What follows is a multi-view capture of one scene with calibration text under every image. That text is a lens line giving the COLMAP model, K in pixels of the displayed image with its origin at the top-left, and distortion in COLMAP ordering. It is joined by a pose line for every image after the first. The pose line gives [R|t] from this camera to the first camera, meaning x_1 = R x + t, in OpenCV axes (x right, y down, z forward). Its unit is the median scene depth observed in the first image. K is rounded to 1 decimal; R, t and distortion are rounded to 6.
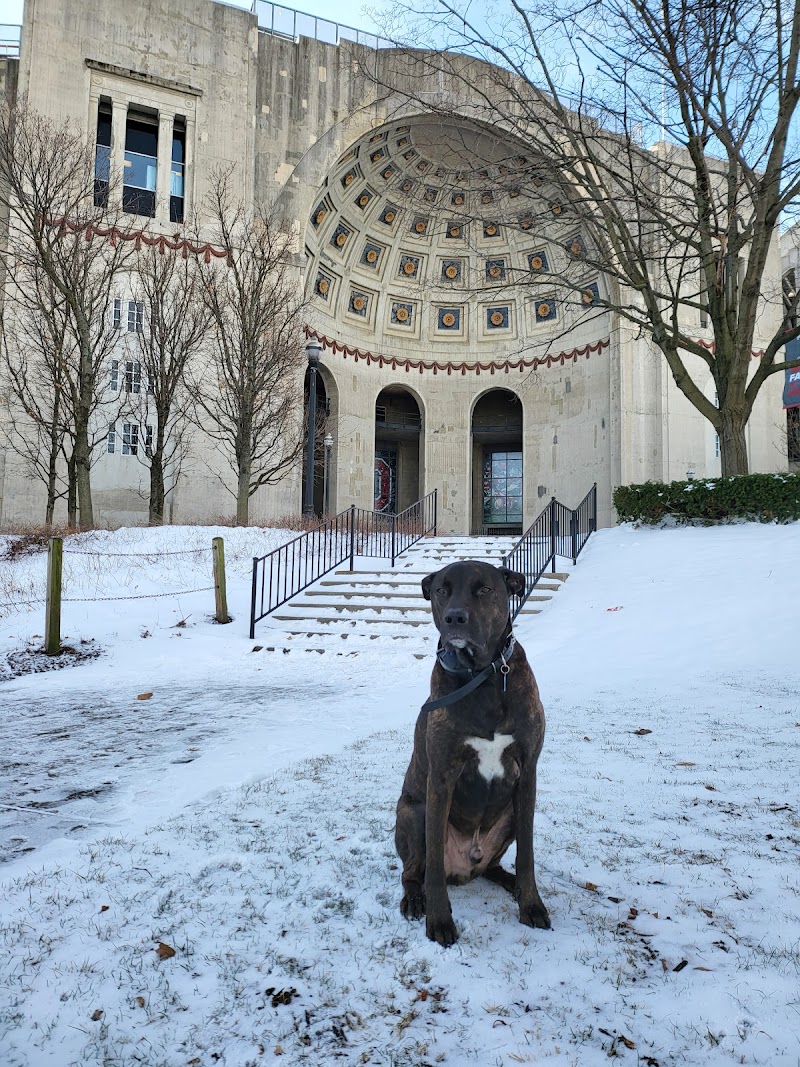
lens RADIAL K [[830.9, 0, 400.6], [0, 830.9, 531.8], [0, 0, 1]] dist [0.054865, -0.007063]
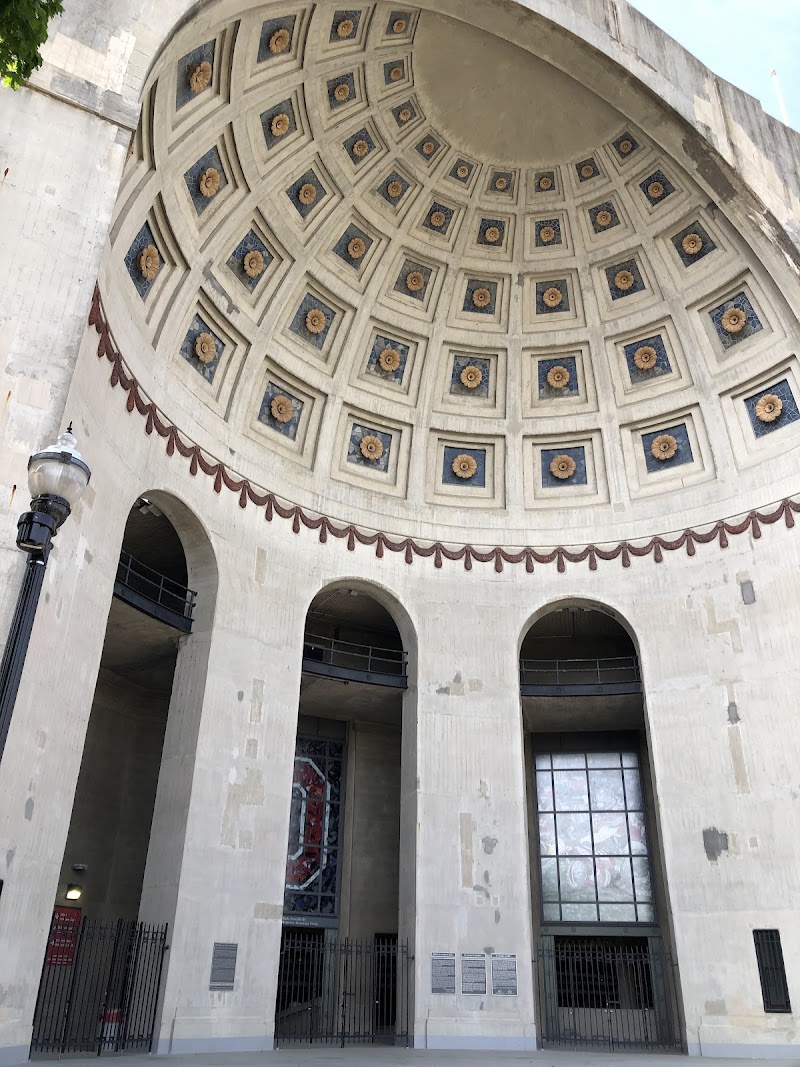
lens RADIAL K [[830.9, 0, 399.9], [0, 830.9, 533.0], [0, 0, 1]] dist [0.054865, -0.007063]
pose [[0.994728, 0.049747, 0.089678, -0.022599], [-0.009779, 0.916493, -0.399931, -0.022419], [-0.102085, 0.396945, 0.912148, 0.582544]]
